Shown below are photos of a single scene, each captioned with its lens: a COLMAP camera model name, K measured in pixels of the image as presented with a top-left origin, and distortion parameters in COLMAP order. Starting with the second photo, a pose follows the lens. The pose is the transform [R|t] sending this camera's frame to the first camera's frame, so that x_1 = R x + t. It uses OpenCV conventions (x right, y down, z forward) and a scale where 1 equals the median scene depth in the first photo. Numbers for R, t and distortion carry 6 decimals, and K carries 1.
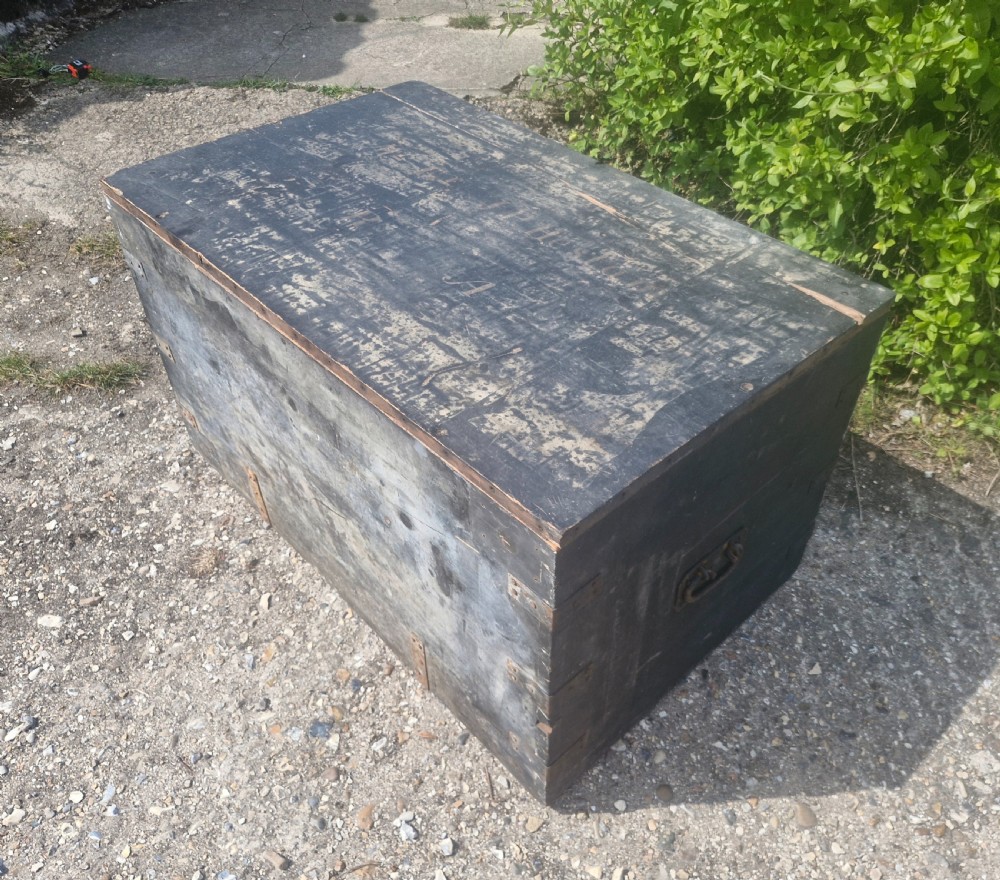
lens RADIAL K [[883.2, 0, 531.2], [0, 883.2, 454.3], [0, 0, 1]] dist [0.073295, -0.080718]
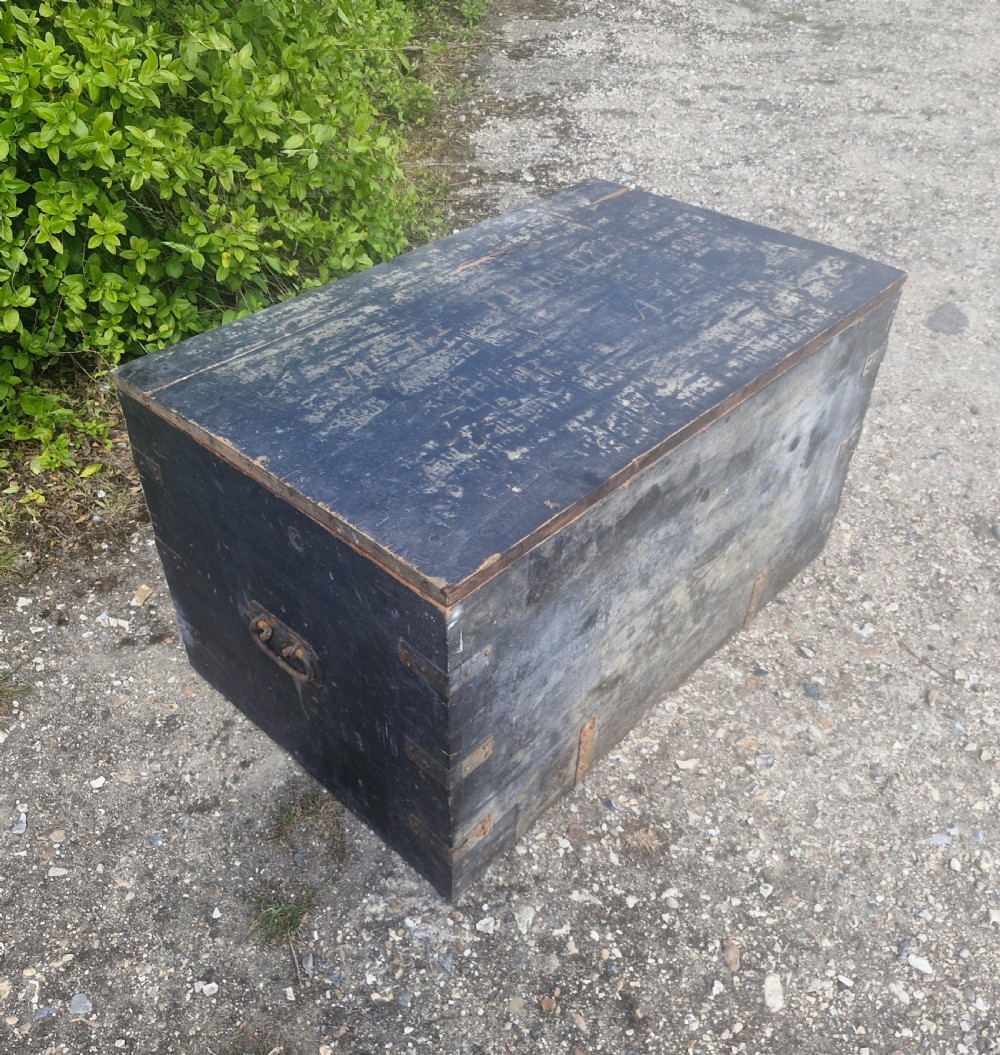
lens RADIAL K [[984.6, 0, 493.4], [0, 984.6, 511.3], [0, 0, 1]] dist [0.038985, 0.000000]
pose [[-0.060044, -0.627459, 0.776331, -0.987614], [0.669867, 0.551274, 0.497369, -0.664635], [-0.740049, 0.549903, 0.387213, 0.666030]]
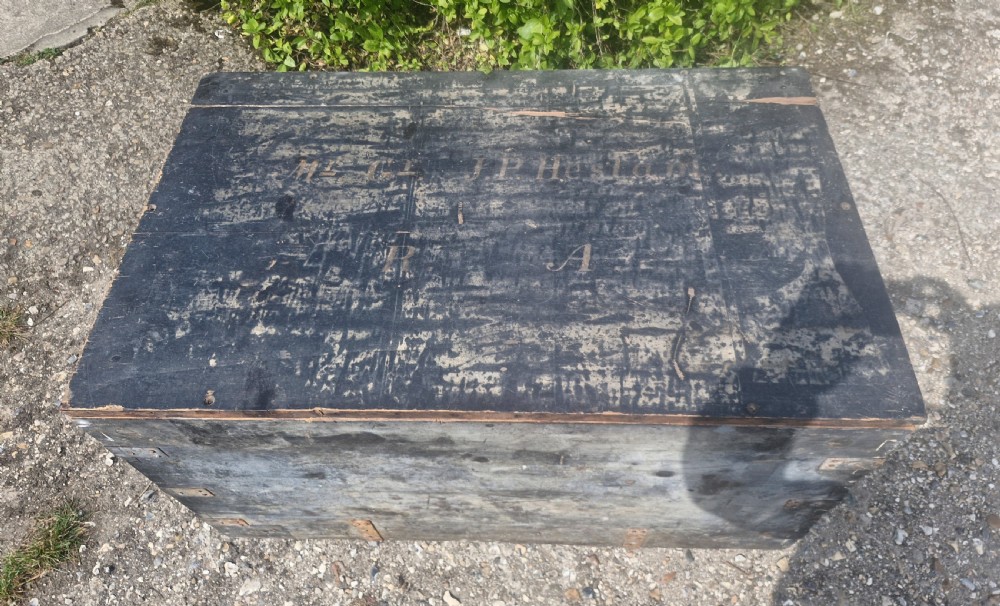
lens RADIAL K [[709.5, 0, 511.8], [0, 709.5, 256.3], [0, 0, 1]] dist [0.047672, -0.054745]
pose [[0.706407, -0.588256, 0.393628, -0.370838], [0.511481, 0.808665, 0.290600, -0.393599], [-0.489261, -0.003949, 0.872129, 0.263989]]
